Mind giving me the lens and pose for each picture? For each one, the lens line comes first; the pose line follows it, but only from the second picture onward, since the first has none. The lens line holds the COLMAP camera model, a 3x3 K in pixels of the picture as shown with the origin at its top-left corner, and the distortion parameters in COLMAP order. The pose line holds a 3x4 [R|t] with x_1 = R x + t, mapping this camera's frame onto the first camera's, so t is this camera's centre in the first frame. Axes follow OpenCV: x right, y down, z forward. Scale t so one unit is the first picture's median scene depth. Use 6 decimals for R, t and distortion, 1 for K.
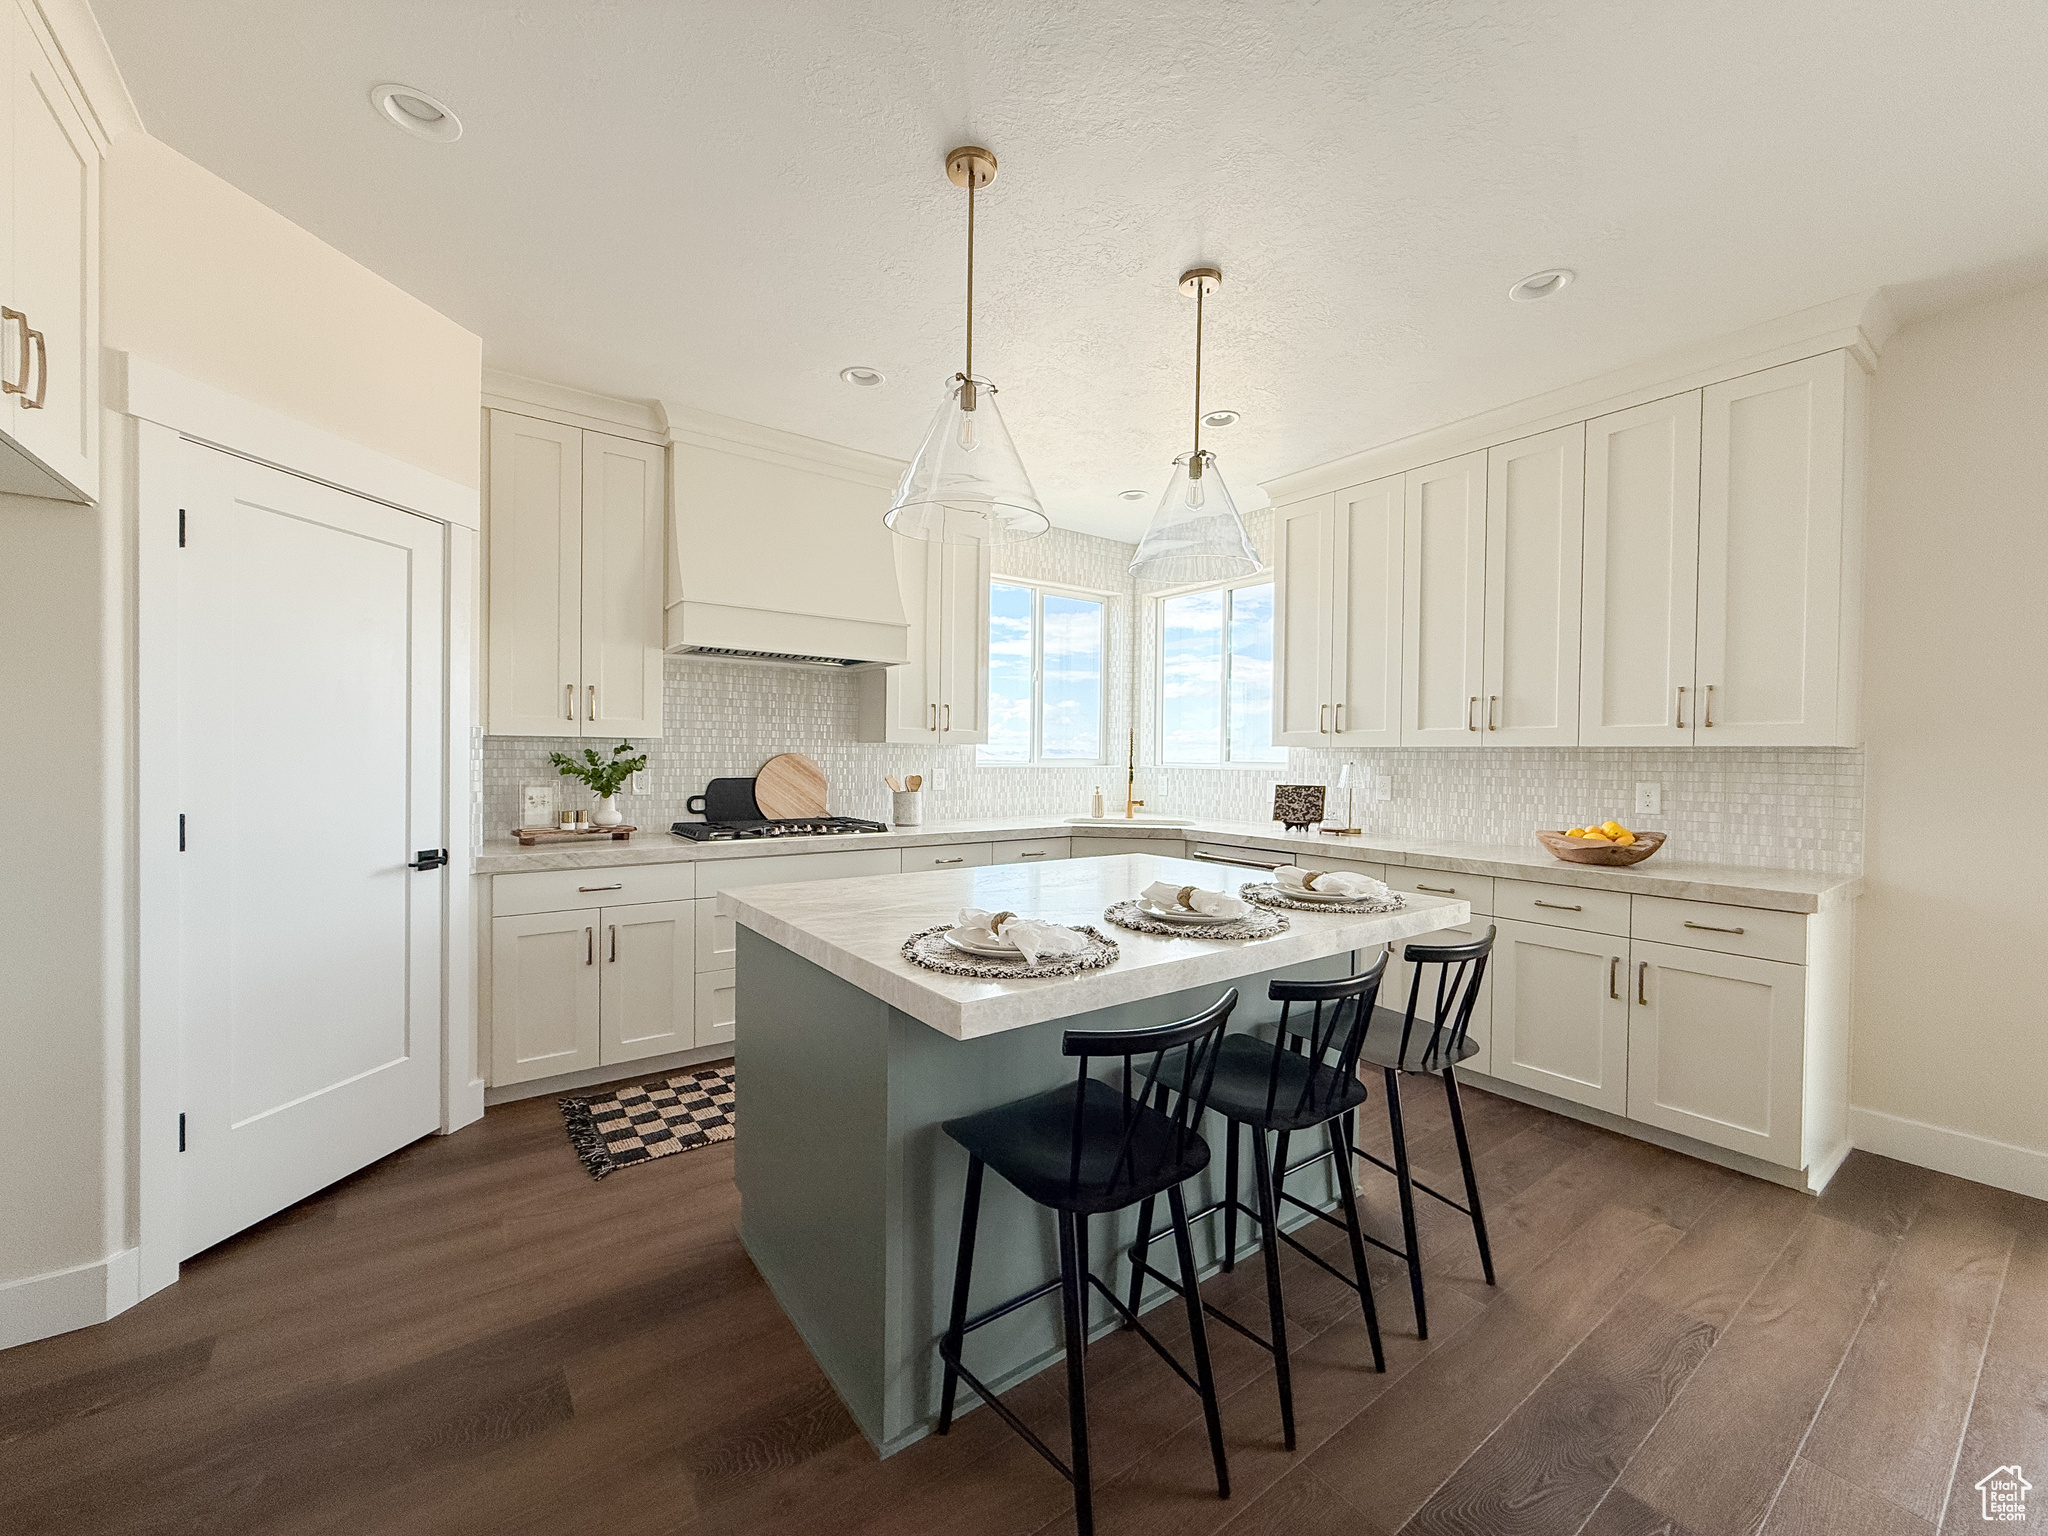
lens RADIAL K [[815.2, 0, 1018.8], [0, 815.2, 765.6], [0, 0, 1]] dist [0.001443, 0.000459]
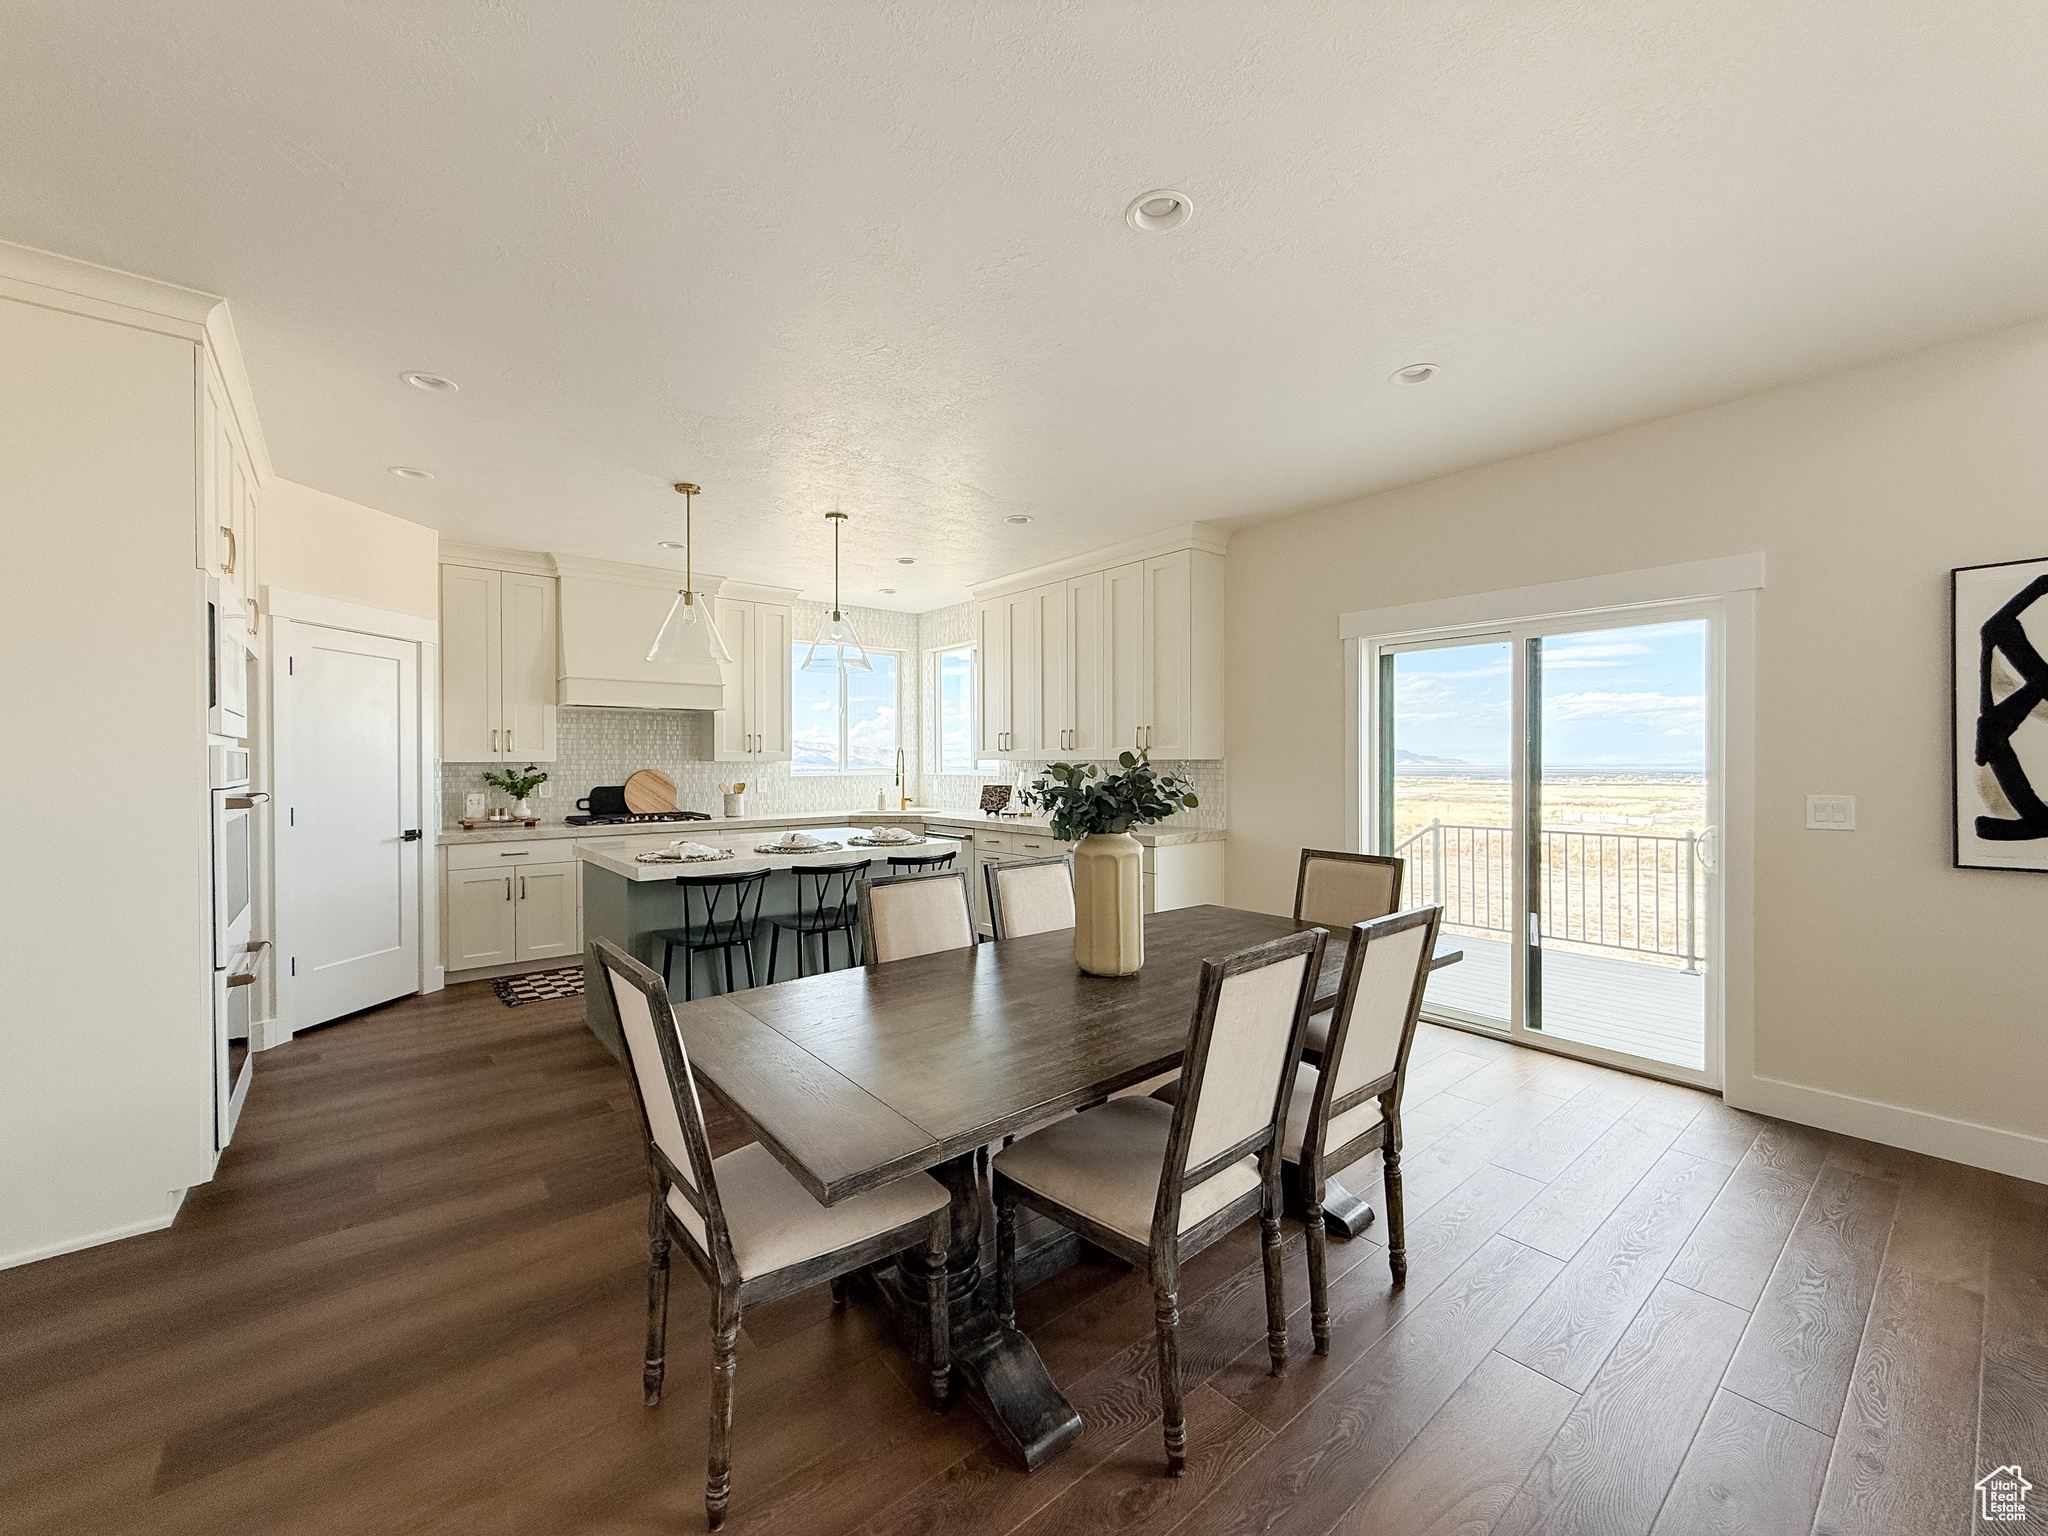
lens RADIAL K [[815.2, 0, 1018.8], [0, 815.2, 765.6], [0, 0, 1]] dist [0.001443, 0.000459]
pose [[0.998494, -0.014522, 0.052905, 0.372937], [0.014853, 0.999872, -0.005871, -0.003604], [-0.052813, 0.006648, 0.998582, -0.624227]]
